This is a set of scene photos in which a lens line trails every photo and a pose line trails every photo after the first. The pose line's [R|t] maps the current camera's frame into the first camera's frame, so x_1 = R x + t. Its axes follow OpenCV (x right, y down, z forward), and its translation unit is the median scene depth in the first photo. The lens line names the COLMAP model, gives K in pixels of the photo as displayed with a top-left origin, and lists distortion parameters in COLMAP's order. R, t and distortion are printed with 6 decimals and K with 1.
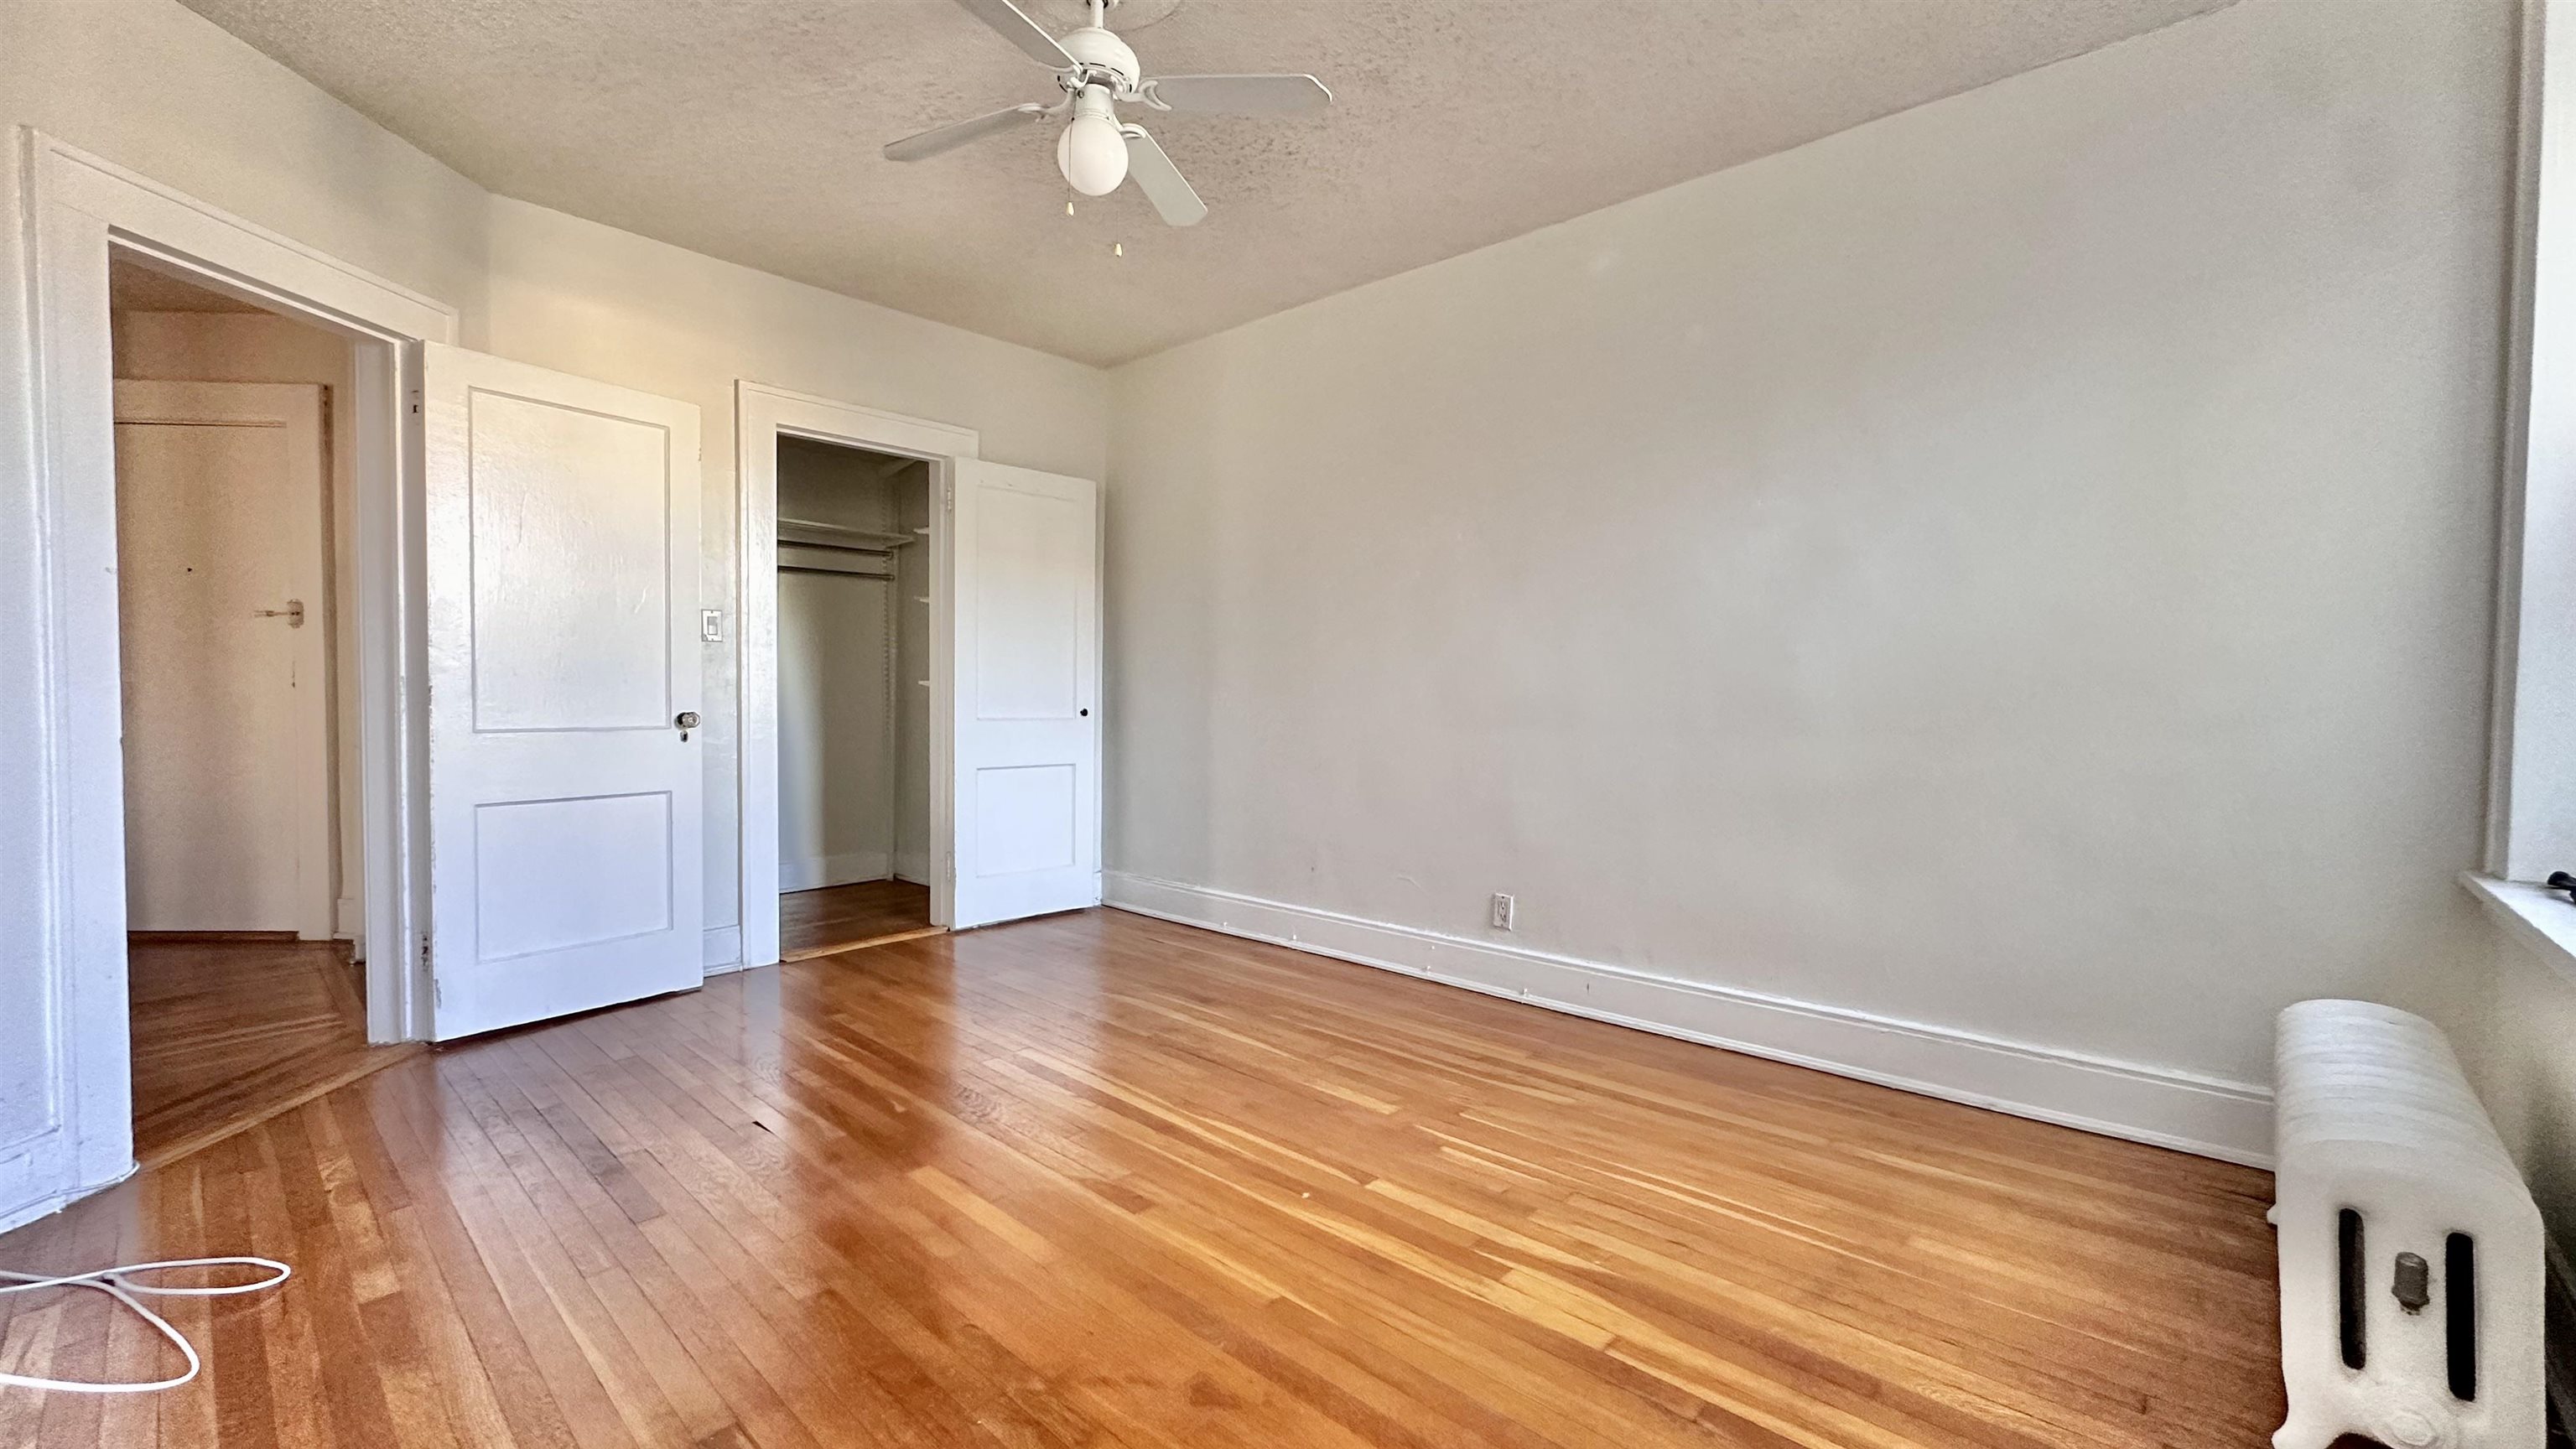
lens RADIAL K [[1030.7, 0, 1285.3], [0, 1030.7, 724.6], [0, 0, 1]] dist [-0.001951, -0.000367]
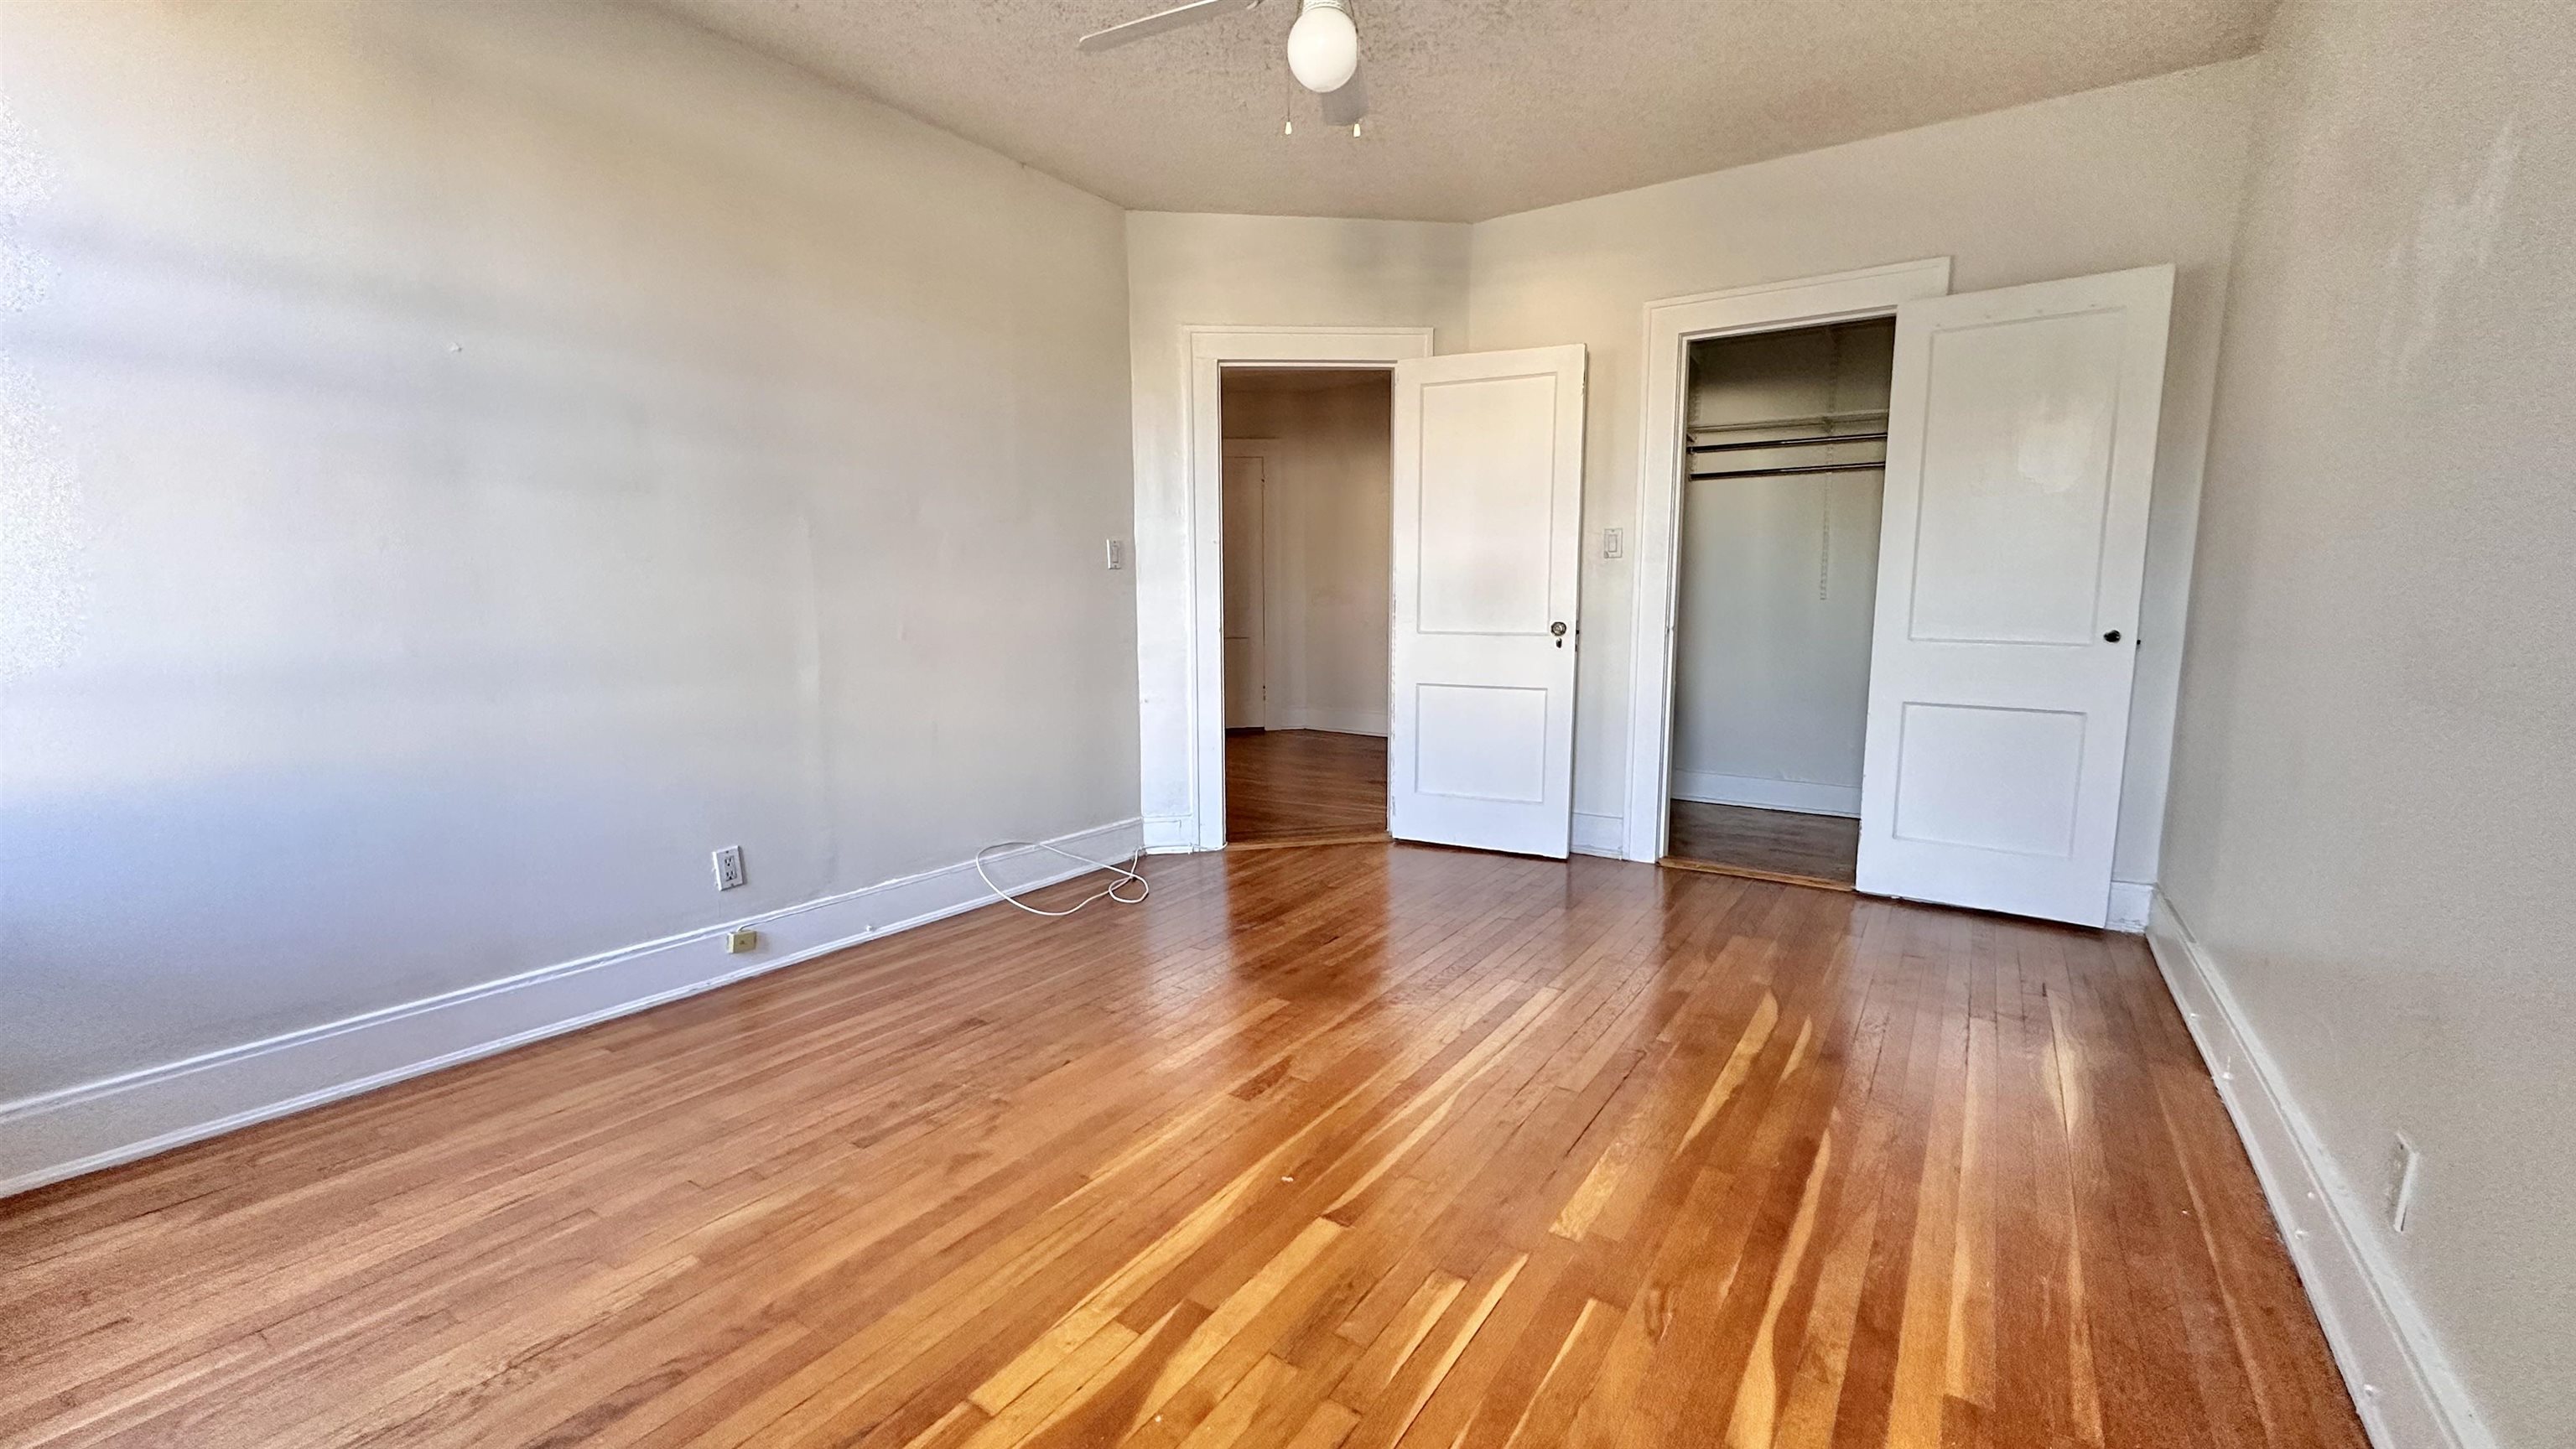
lens RADIAL K [[1030.7, 0, 1285.3], [0, 1030.7, 724.6], [0, 0, 1]] dist [-0.001951, -0.000367]
pose [[0.144236, 0.120012, -0.982239, 0.603124], [-0.031232, 0.992676, 0.116701, -0.025877], [0.989050, 0.013845, 0.146928, 0.614184]]
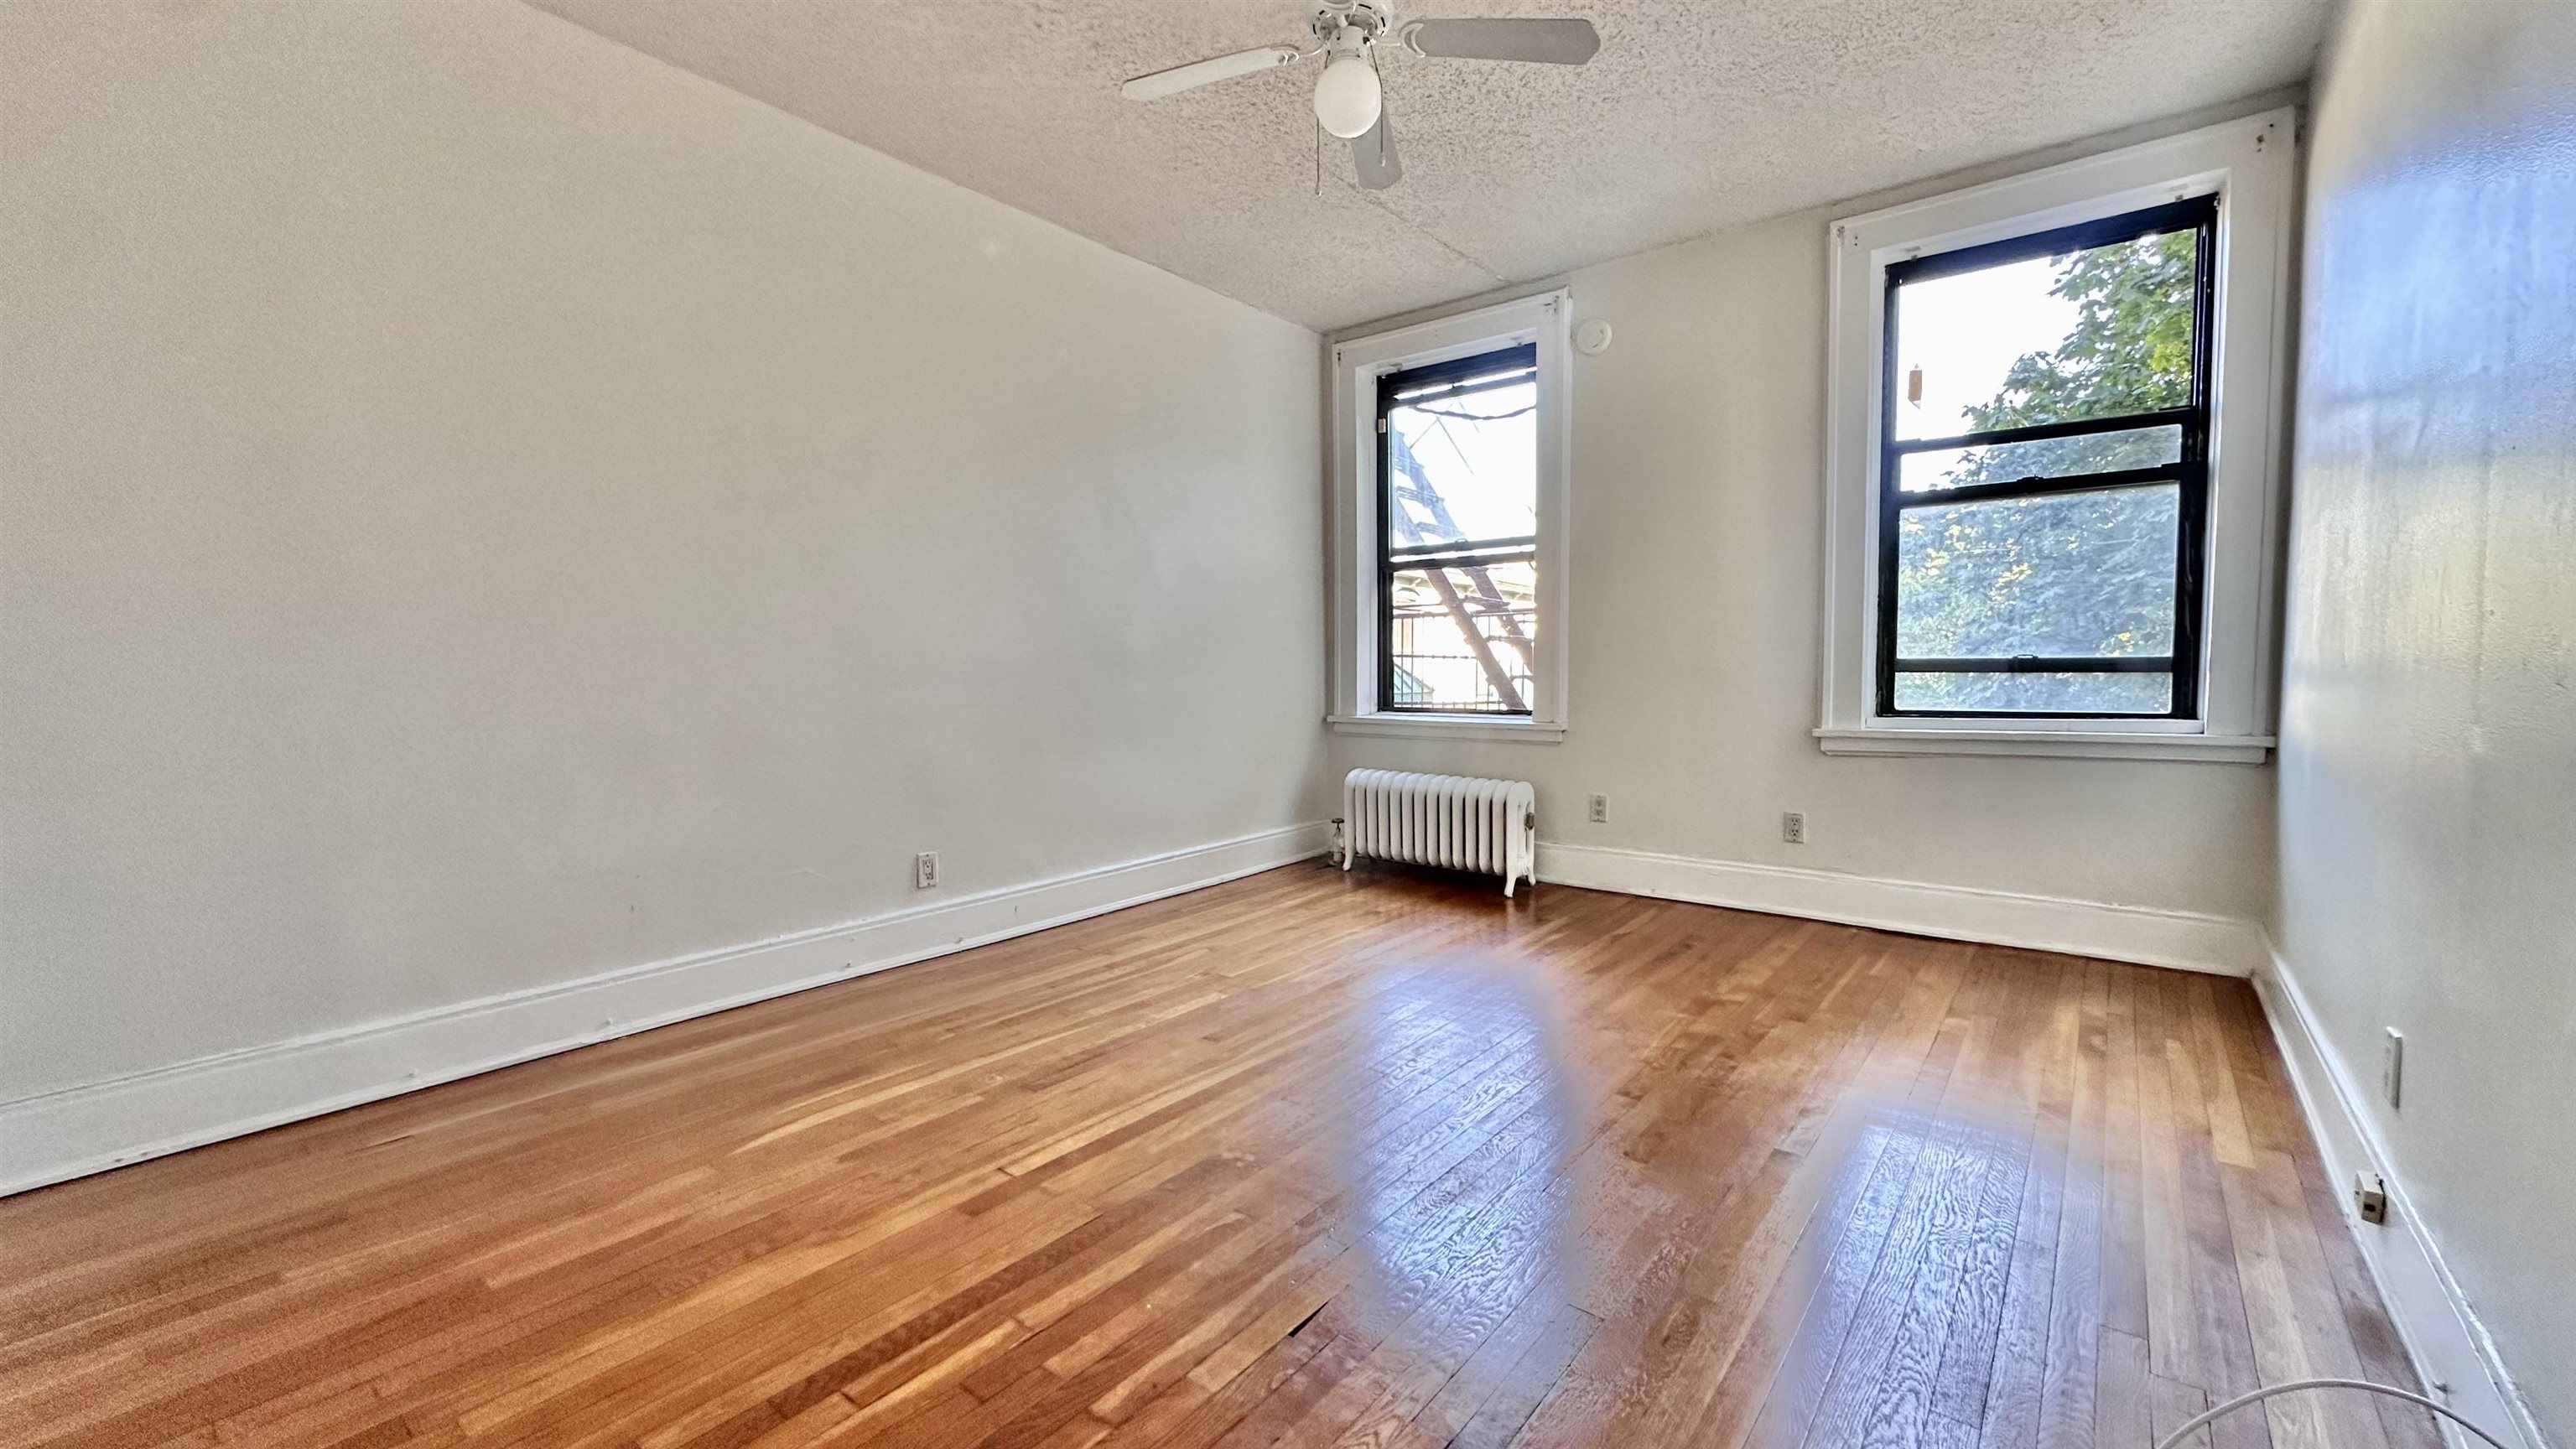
lens RADIAL K [[1030.7, 0, 1285.3], [0, 1030.7, 724.6], [0, 0, 1]] dist [-0.001951, -0.000367]
pose [[-0.070689, -0.063093, 0.995501, -0.902168], [0.040082, 0.997012, 0.066035, -0.005900], [-0.996693, 0.044569, -0.067949, 0.852580]]
